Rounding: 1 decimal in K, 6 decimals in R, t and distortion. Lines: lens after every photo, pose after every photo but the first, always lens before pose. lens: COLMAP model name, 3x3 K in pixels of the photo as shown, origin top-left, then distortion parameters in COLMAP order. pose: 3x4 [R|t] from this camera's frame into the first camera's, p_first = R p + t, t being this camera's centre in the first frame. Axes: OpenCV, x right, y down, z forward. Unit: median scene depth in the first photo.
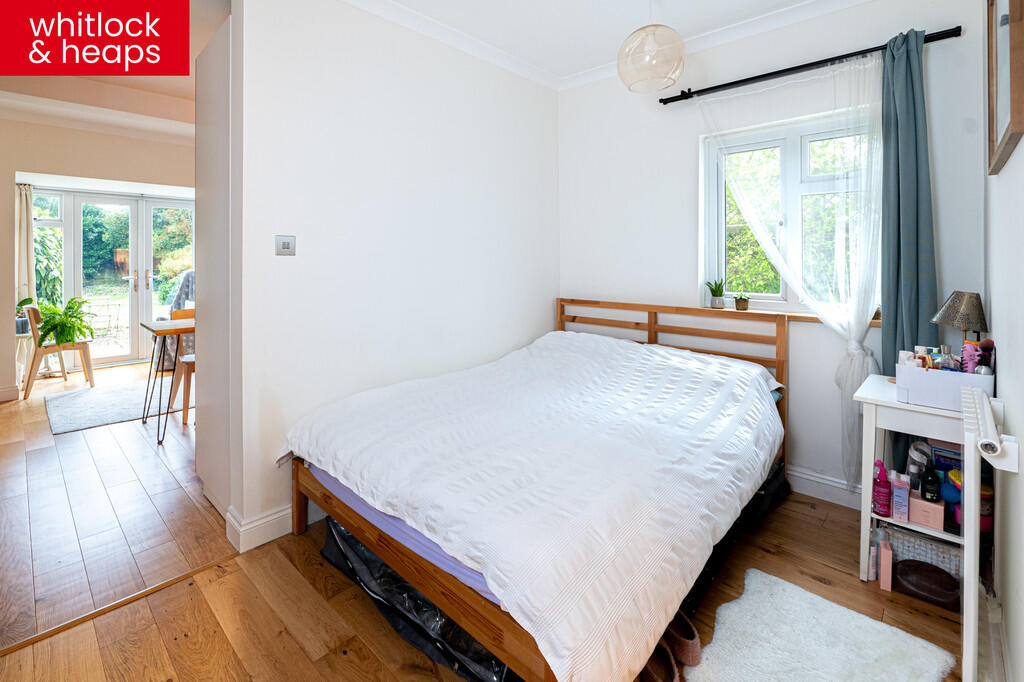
lens RADIAL K [[458.7, 0, 507.1], [0, 458.7, 274.6], [0, 0, 1]] dist [-0.005295, 0.000019]
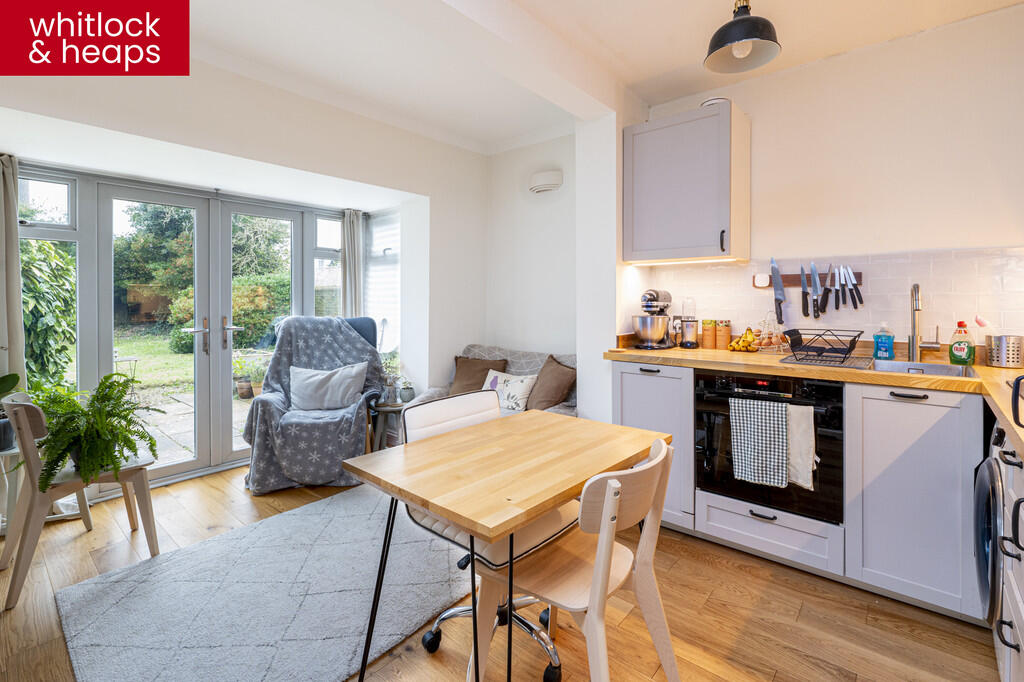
lens RADIAL K [[456.6, 0, 544.7], [0, 456.6, 315.4], [0, 0, 1]] dist [0.005005, 0.000723]
pose [[0.997626, -0.002998, 0.068793, -0.452483], [0.002603, 0.999980, 0.005833, -0.015722], [-0.068809, -0.005640, 0.997614, 0.411932]]
